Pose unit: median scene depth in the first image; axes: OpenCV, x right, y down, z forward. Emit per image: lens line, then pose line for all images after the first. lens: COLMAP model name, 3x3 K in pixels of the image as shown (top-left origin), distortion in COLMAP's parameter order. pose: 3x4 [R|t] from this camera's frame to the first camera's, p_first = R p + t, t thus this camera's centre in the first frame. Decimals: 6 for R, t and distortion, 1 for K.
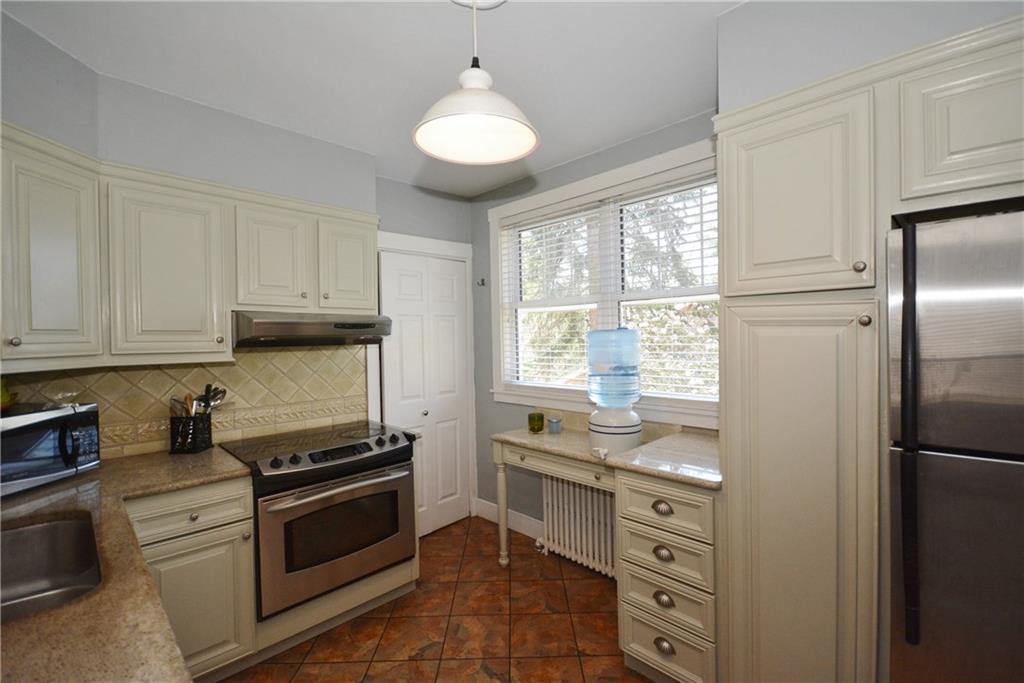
lens RADIAL K [[451.1, 0, 514.6], [0, 451.1, 340.9], [0, 0, 1]] dist [0.008827, -0.012675]
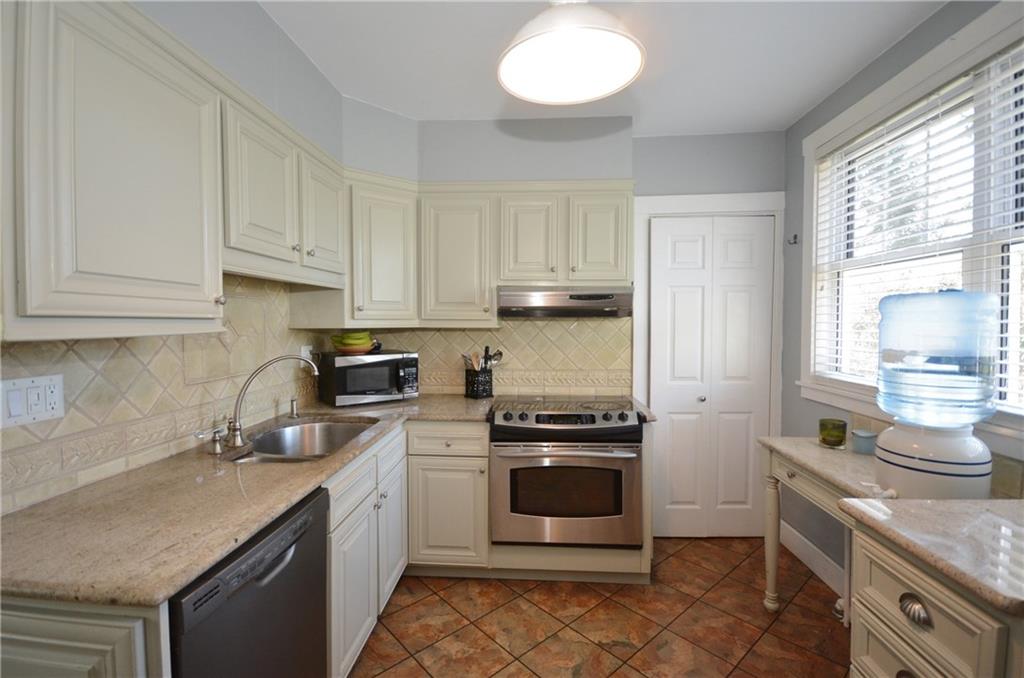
lens RADIAL K [[460.8, 0, 509.7], [0, 460.8, 336.7], [0, 0, 1]] dist [-0.003709, -0.000328]
pose [[0.652000, 0.039857, -0.757170, 0.298213], [-0.017572, 0.999144, 0.037463, 0.018503], [0.758015, -0.011121, 0.652142, 0.193092]]
